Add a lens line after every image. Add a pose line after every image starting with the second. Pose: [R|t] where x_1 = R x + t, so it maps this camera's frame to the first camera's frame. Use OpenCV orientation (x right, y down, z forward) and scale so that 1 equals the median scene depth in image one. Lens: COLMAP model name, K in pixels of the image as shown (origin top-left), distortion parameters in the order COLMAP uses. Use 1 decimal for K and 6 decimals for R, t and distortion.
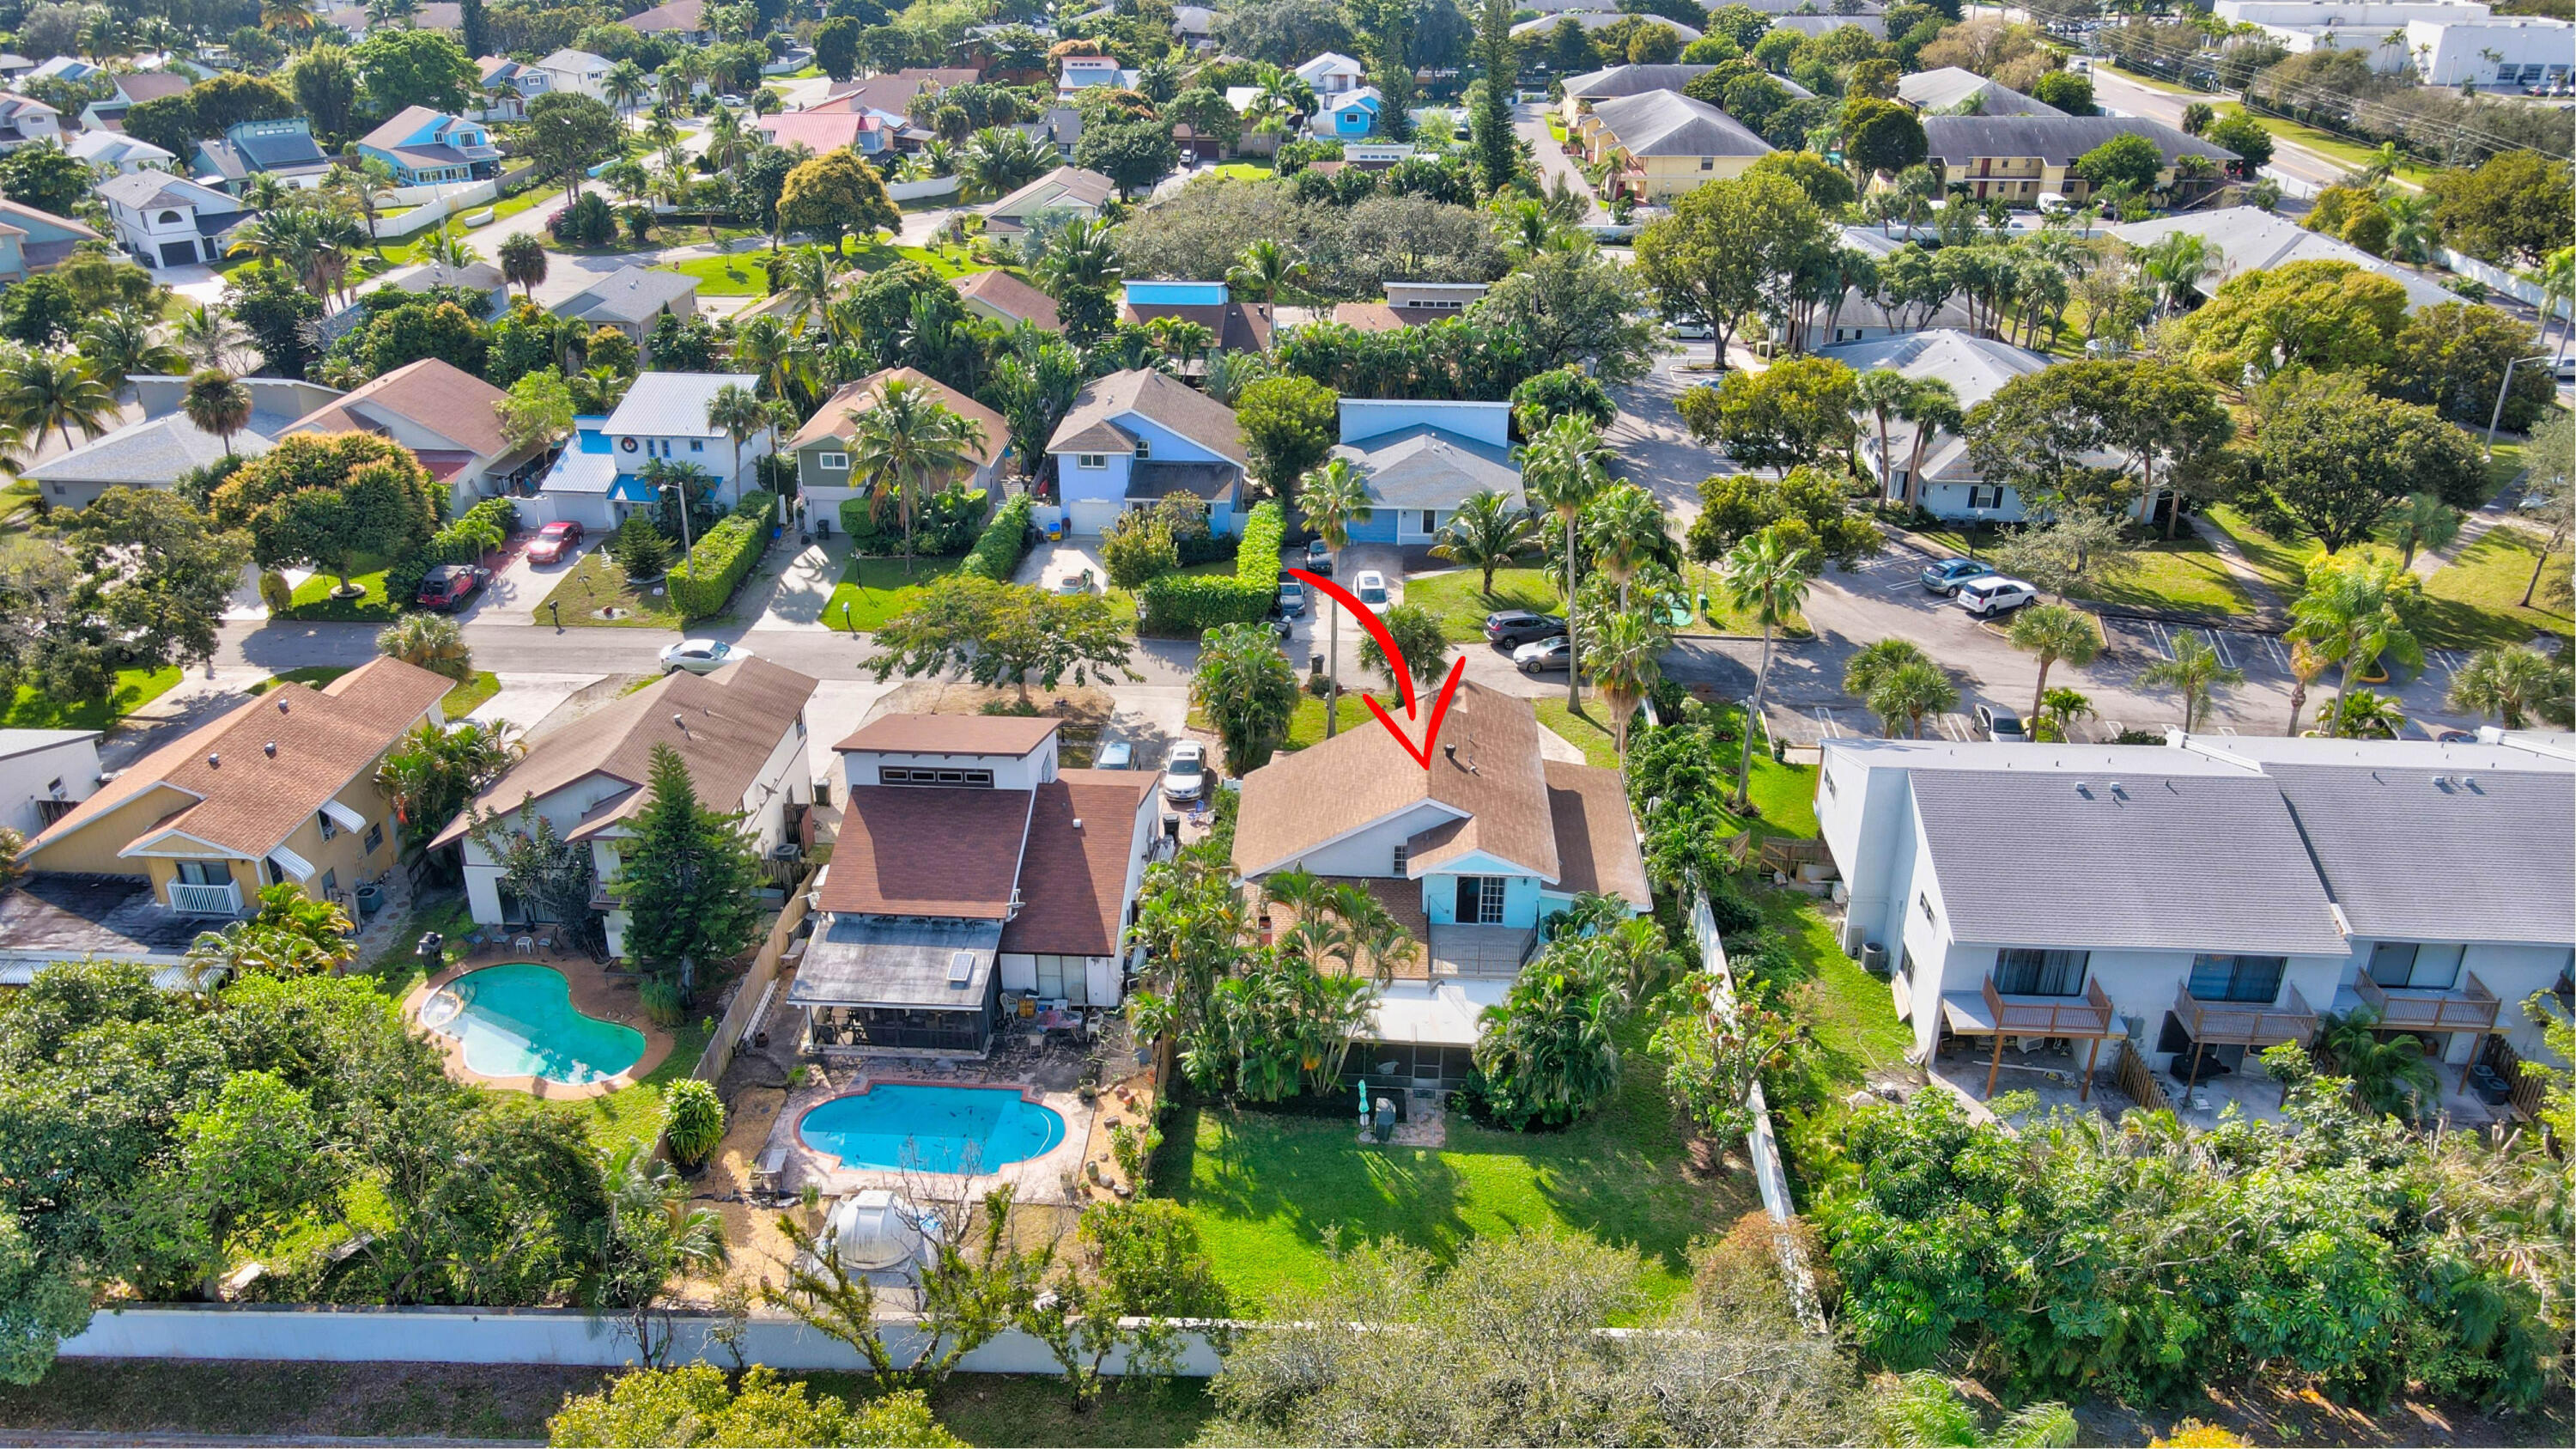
lens RADIAL K [[1911.2, 0, 1268.7], [0, 1911.2, 728.5], [0, 0, 1]] dist [-0.007263, 0.030646]
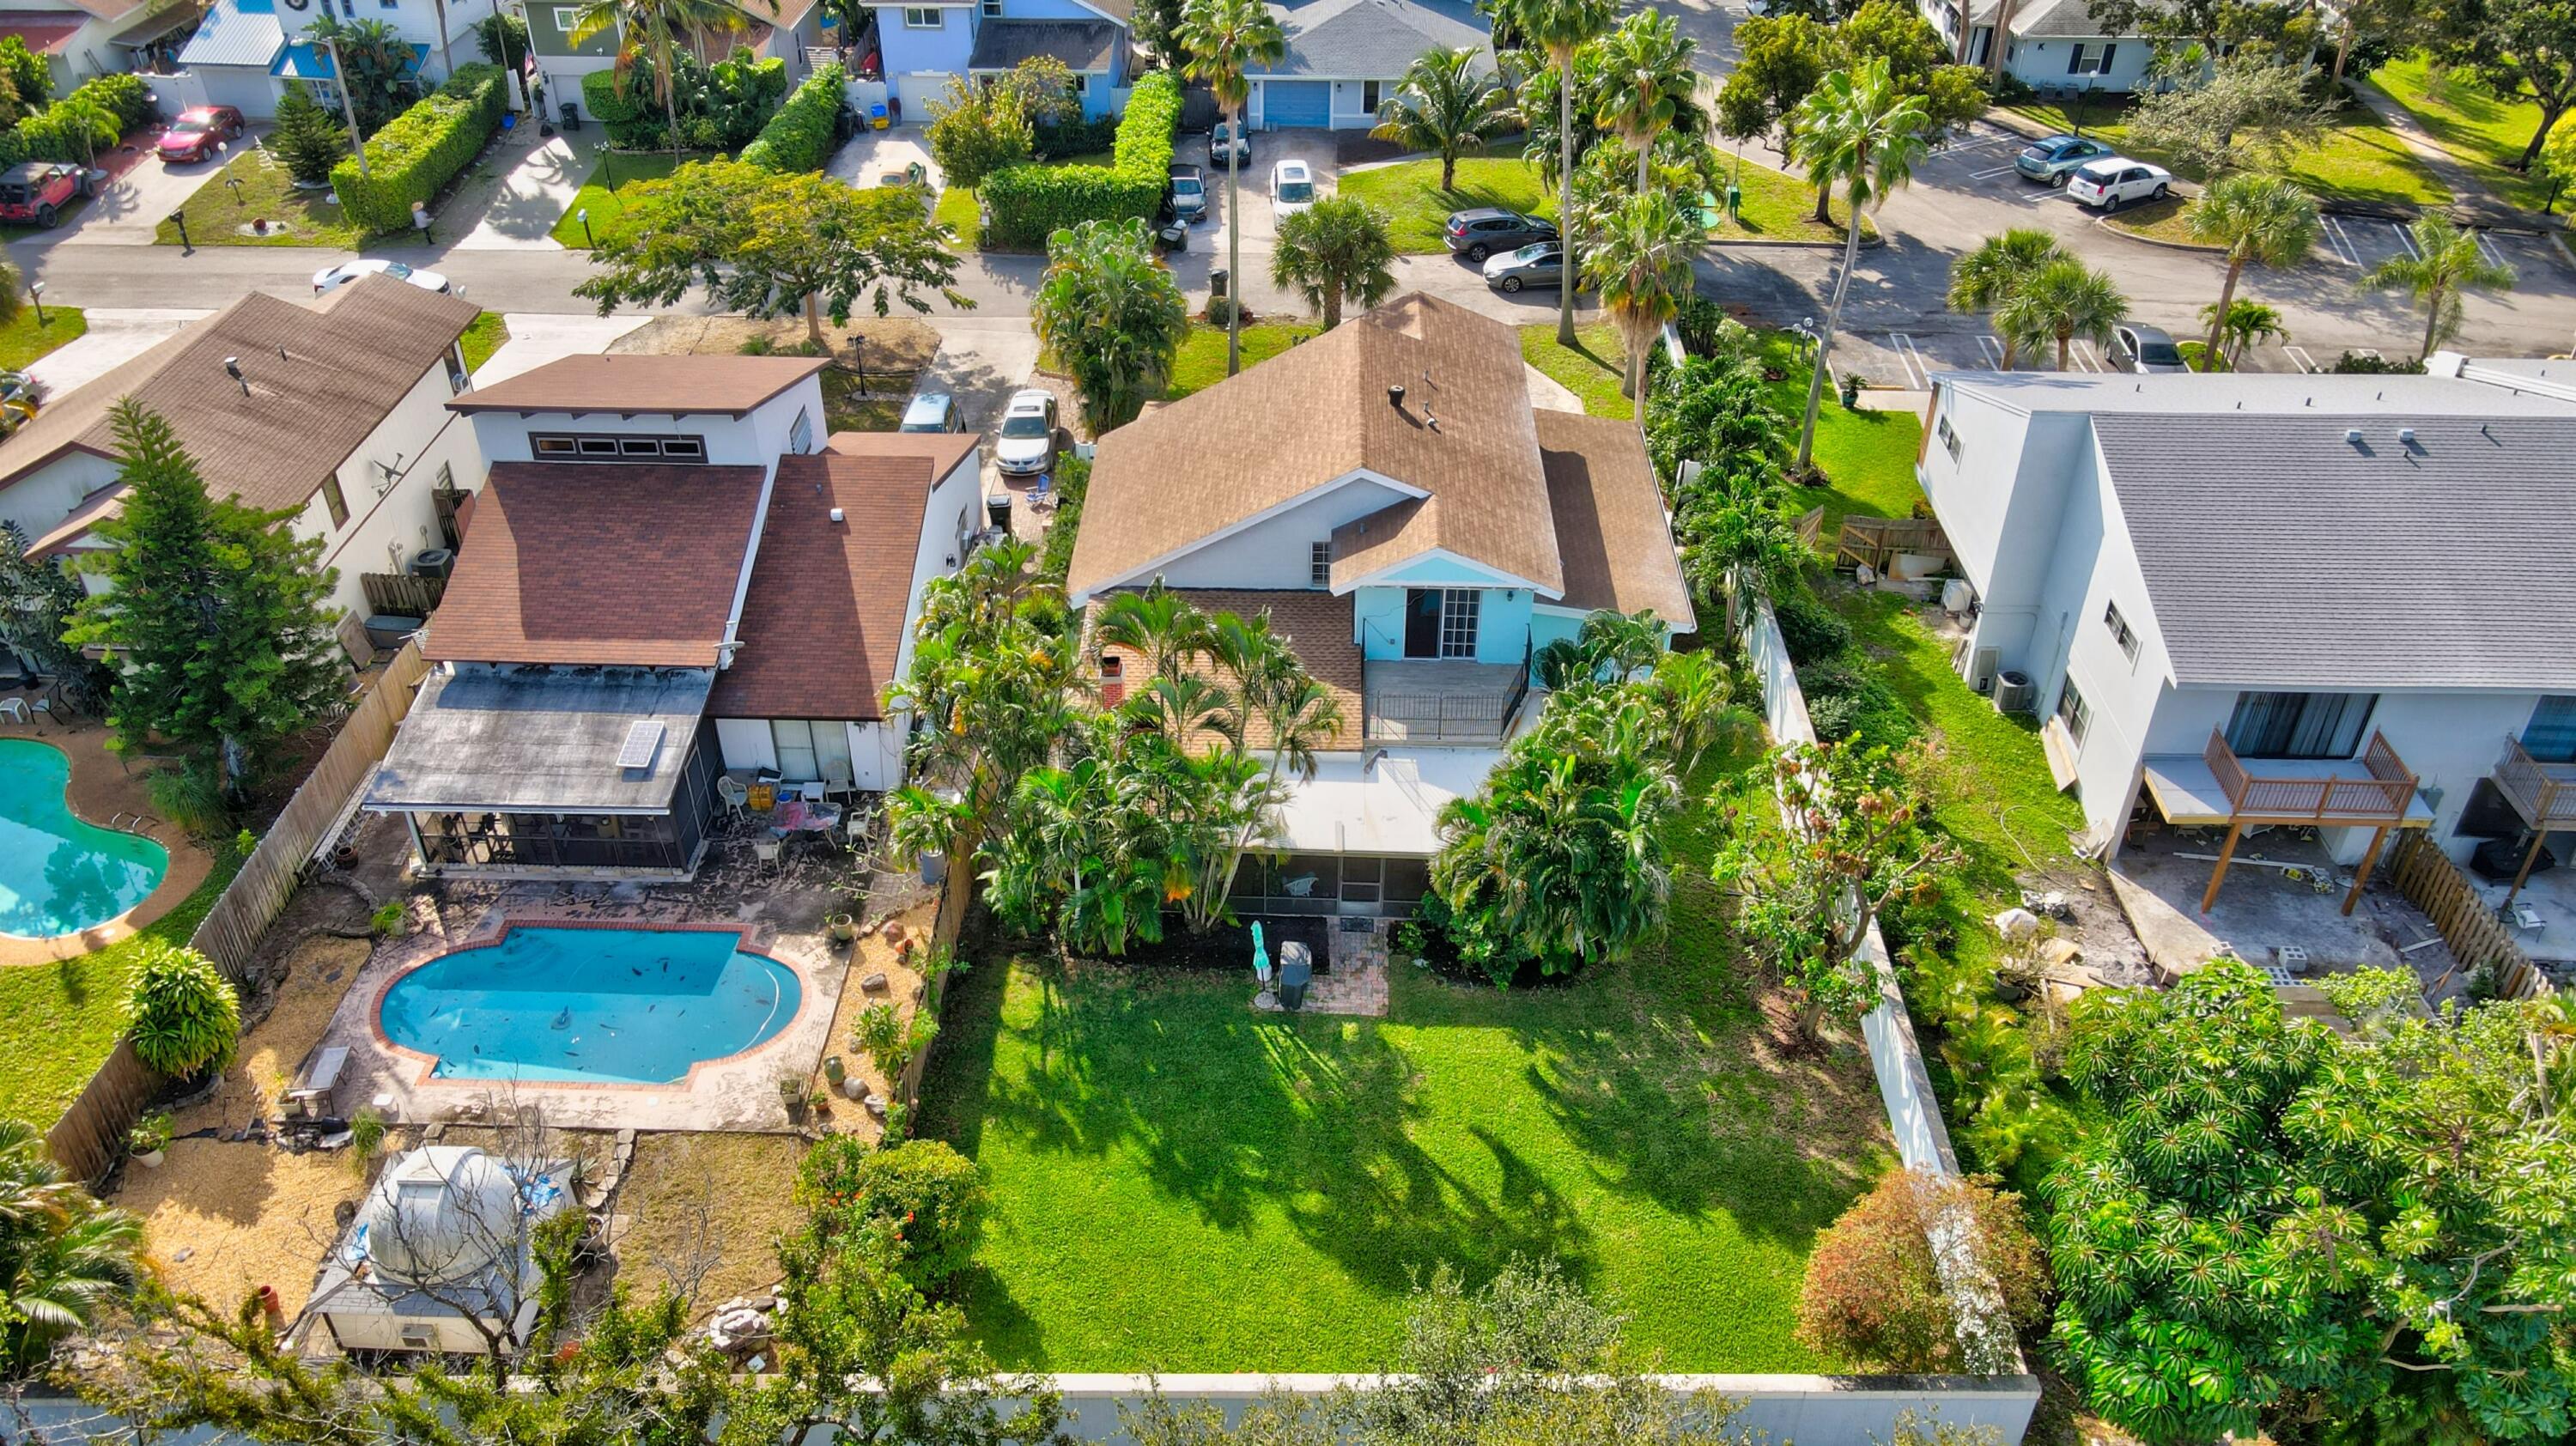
lens RADIAL K [[1911.0, 0, 1269.7], [0, 1911.0, 735.0], [0, 0, 1]] dist [-0.007263, 0.030646]
pose [[0.999566, -0.018343, 0.023070, 0.027358], [0.013930, 0.983808, 0.178683, 0.006777], [-0.025974, -0.178284, 0.983636, 0.267834]]
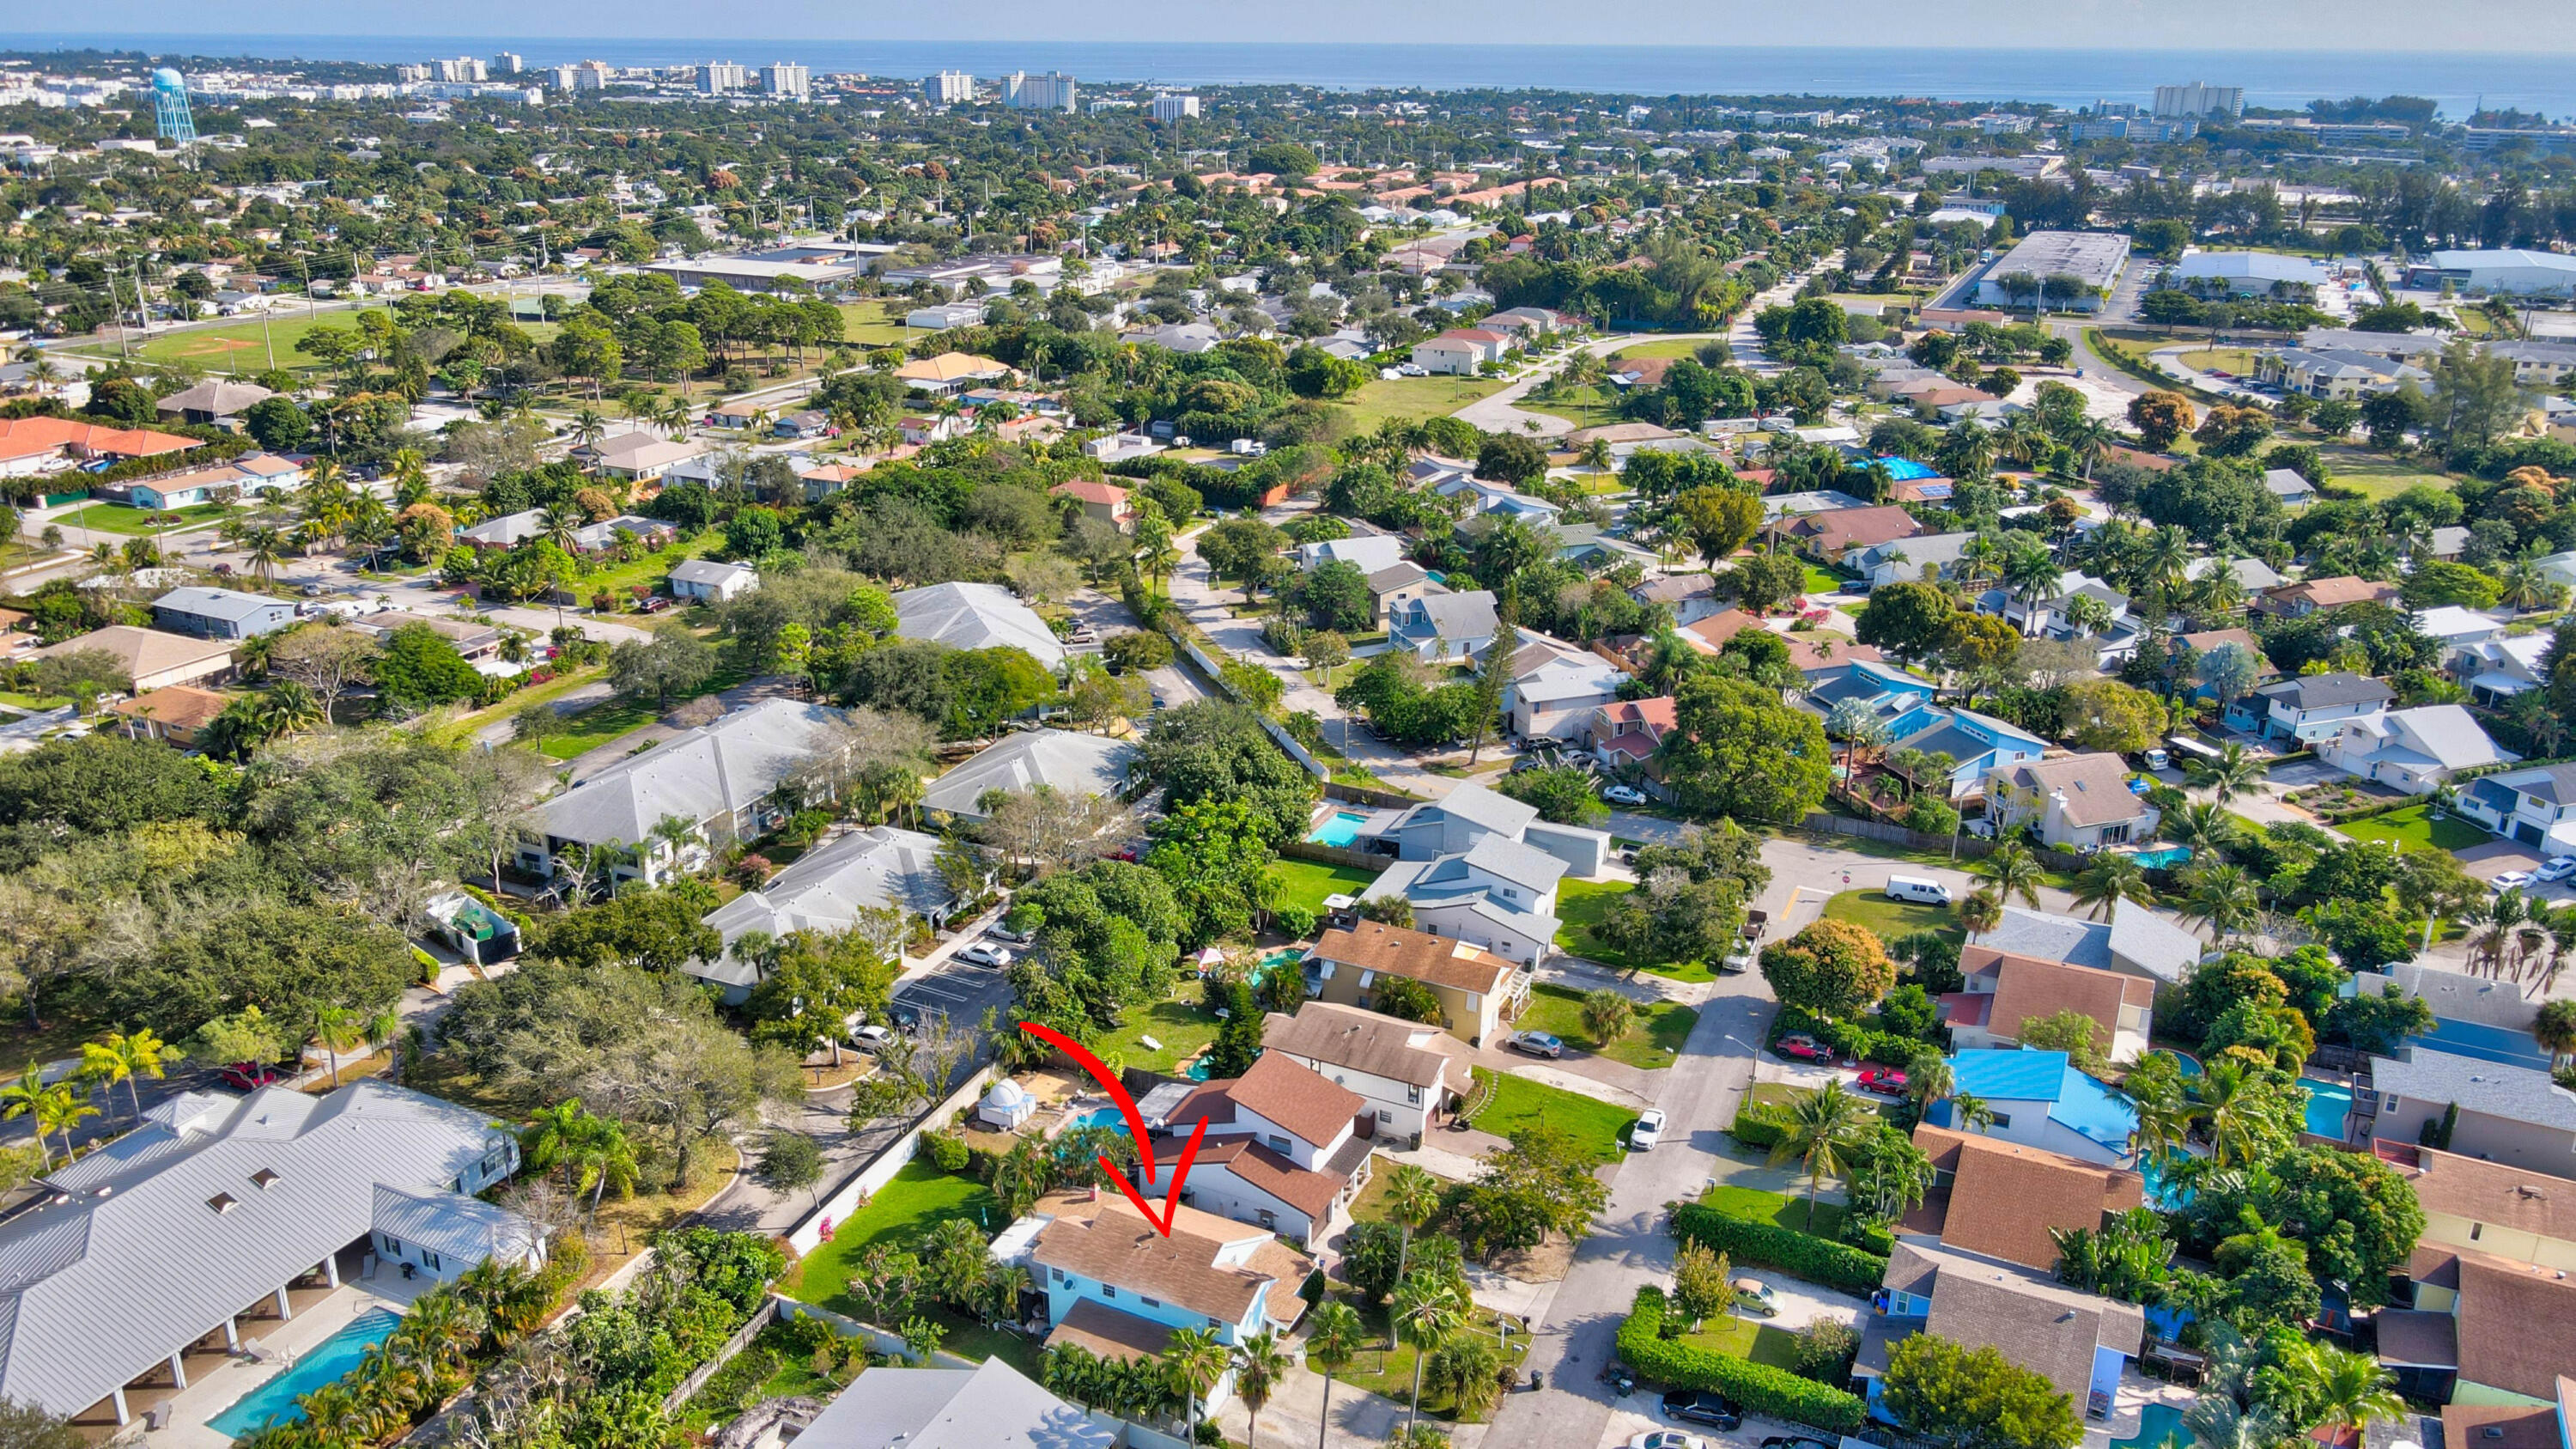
lens RADIAL K [[1911.2, 0, 1281.0], [0, 1911.2, 730.4], [0, 0, 1]] dist [-0.007263, 0.030646]
pose [[-0.384525, 0.314892, -0.867746, 1.111263], [-0.401059, 0.789678, 0.464284, -0.946226], [0.831440, 0.526546, -0.177361, 0.951009]]
